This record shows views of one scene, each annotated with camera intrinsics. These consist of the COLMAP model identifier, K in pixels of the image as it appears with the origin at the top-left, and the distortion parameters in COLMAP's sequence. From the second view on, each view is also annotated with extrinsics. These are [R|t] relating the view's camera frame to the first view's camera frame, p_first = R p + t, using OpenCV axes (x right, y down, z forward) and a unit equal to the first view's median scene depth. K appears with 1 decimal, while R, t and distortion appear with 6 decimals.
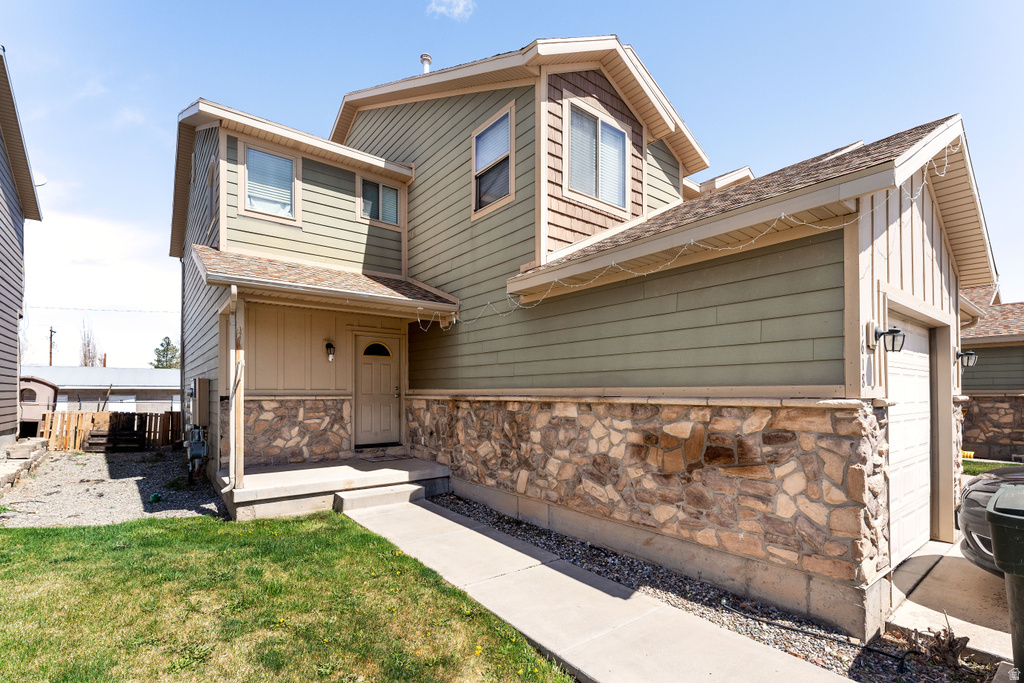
lens RADIAL K [[444.9, 0, 514.6], [0, 444.9, 388.6], [0, 0, 1]] dist [0.002547, 0.000160]
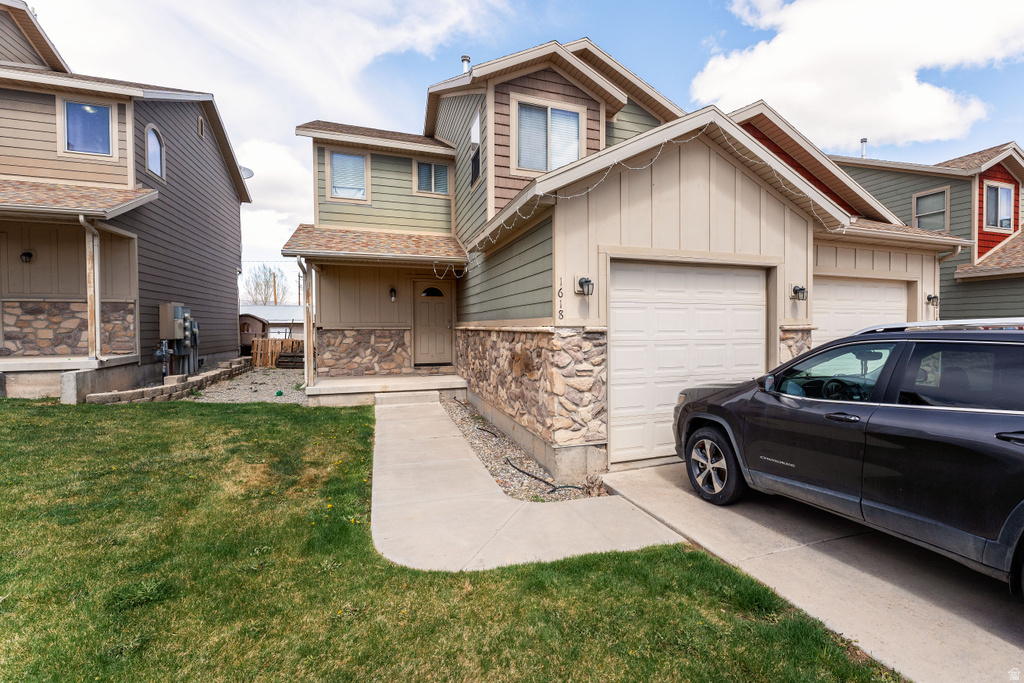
lens RADIAL K [[465.8, 0, 597.8], [0, 465.8, 336.5], [0, 0, 1]] dist [-0.000997, 0.000399]
pose [[0.966210, 0.005102, -0.257705, 0.576061], [0.002445, 0.999578, 0.028957, 0.006399], [0.257744, -0.028609, 0.965790, -0.224827]]
